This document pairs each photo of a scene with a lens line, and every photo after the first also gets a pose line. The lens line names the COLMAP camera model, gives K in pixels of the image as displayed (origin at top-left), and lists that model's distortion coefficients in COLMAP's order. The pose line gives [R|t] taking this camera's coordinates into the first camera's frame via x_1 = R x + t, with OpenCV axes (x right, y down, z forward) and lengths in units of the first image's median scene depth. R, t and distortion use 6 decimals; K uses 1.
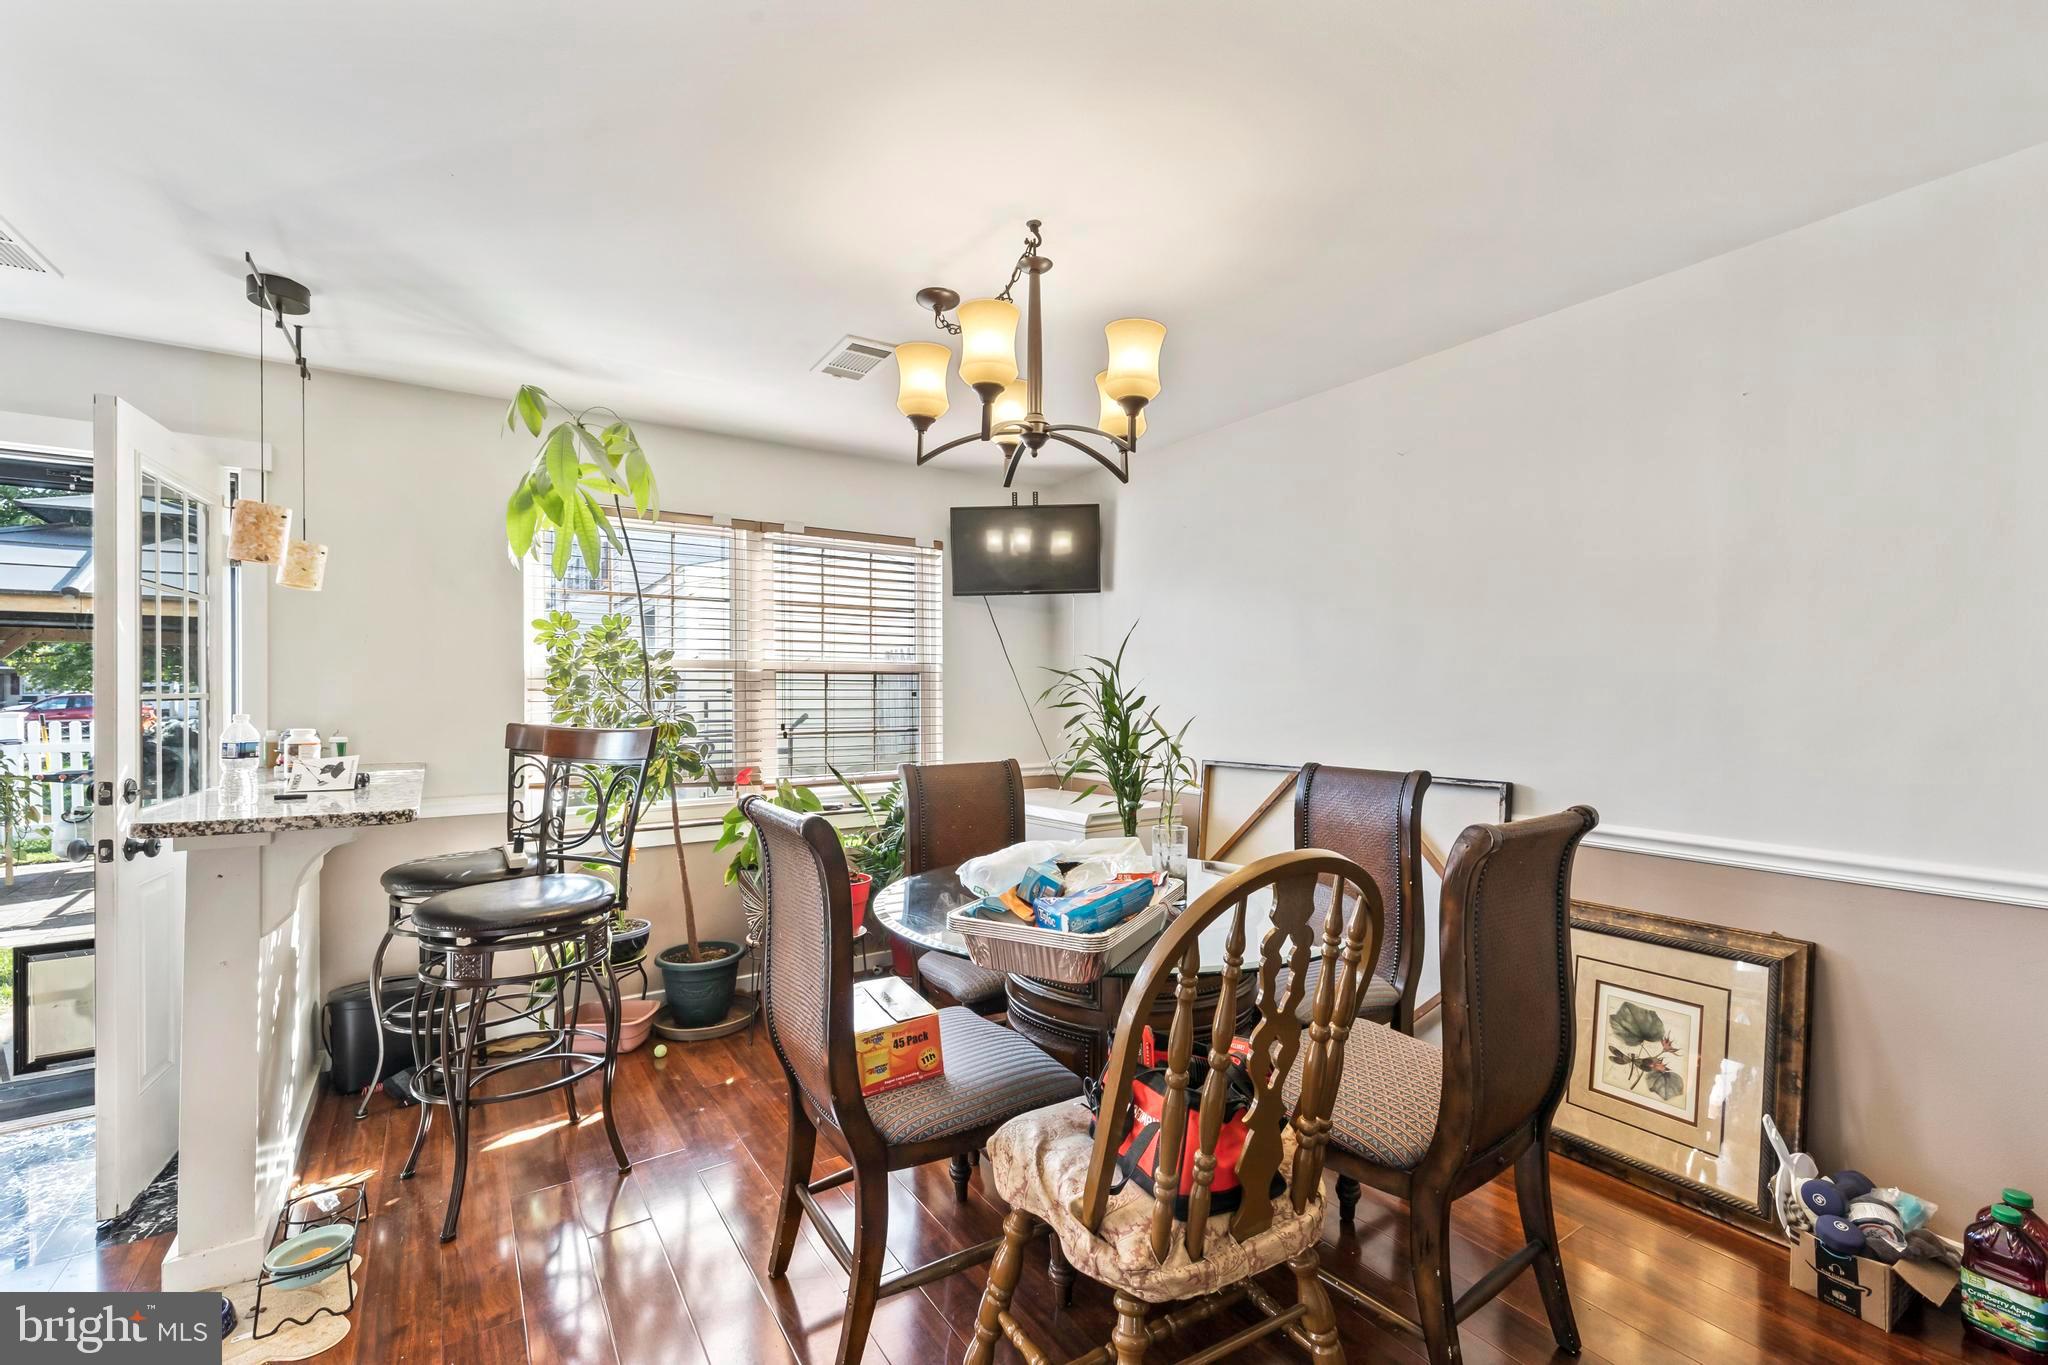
lens RADIAL K [[866.7, 0, 1032.3], [0, 866.7, 692.1], [0, 0, 1]] dist [-0.002041, 0.000342]
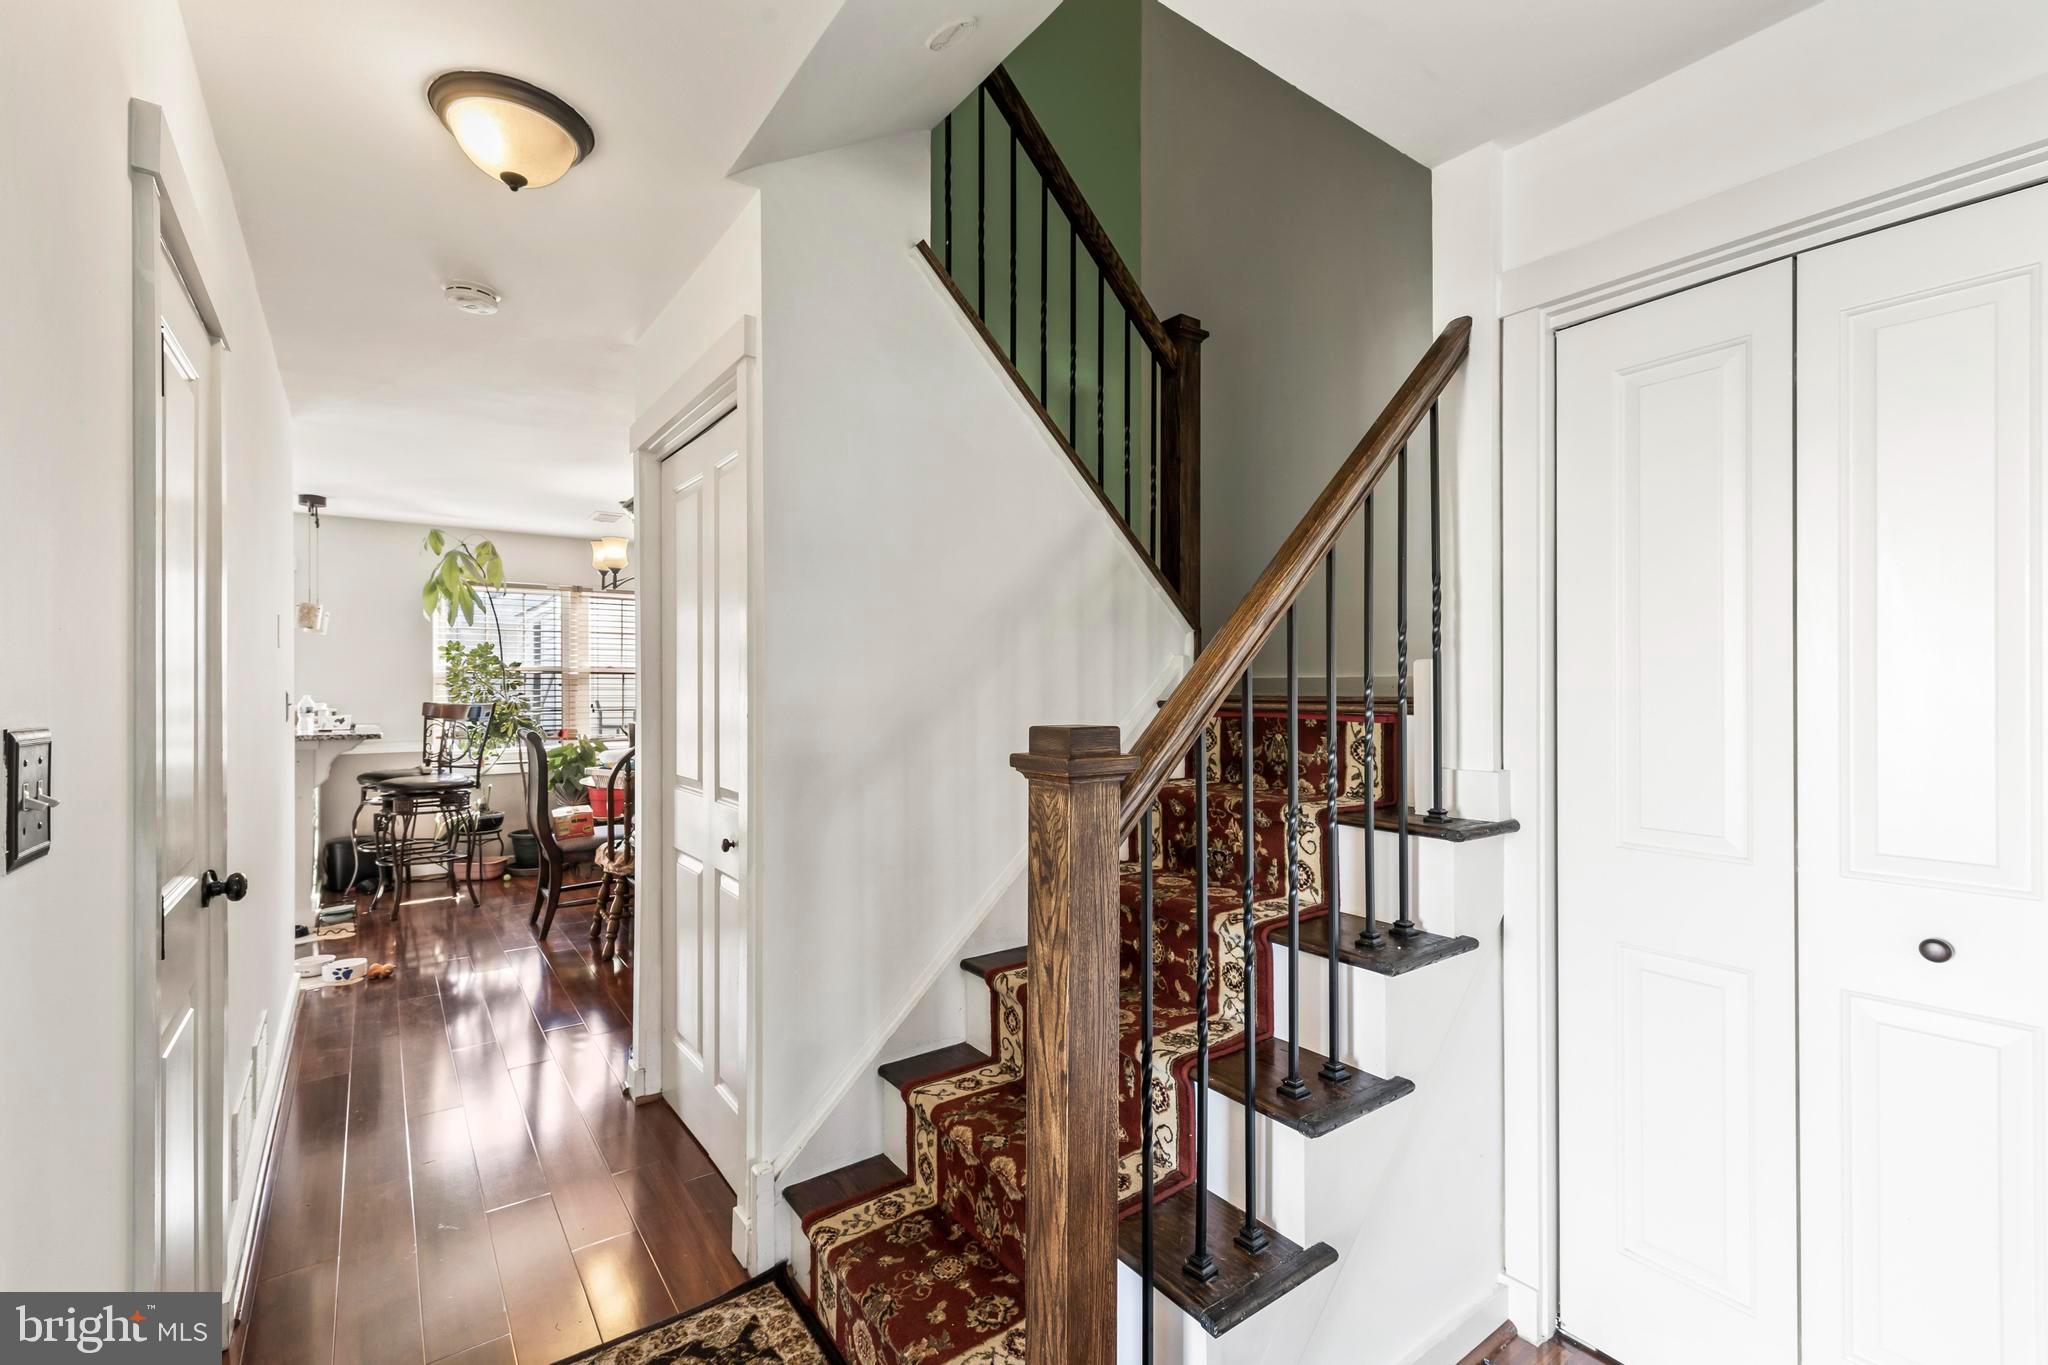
lens RADIAL K [[873.5, 0, 1024.0], [0, 873.5, 682.5], [0, 0, 1]] dist [0.002418, 0.000036]
pose [[0.998805, 0.002356, 0.048825, 0.606547], [-0.002303, 0.999997, -0.001146, -0.007717], [-0.048828, 0.001032, 0.998807, -0.964404]]
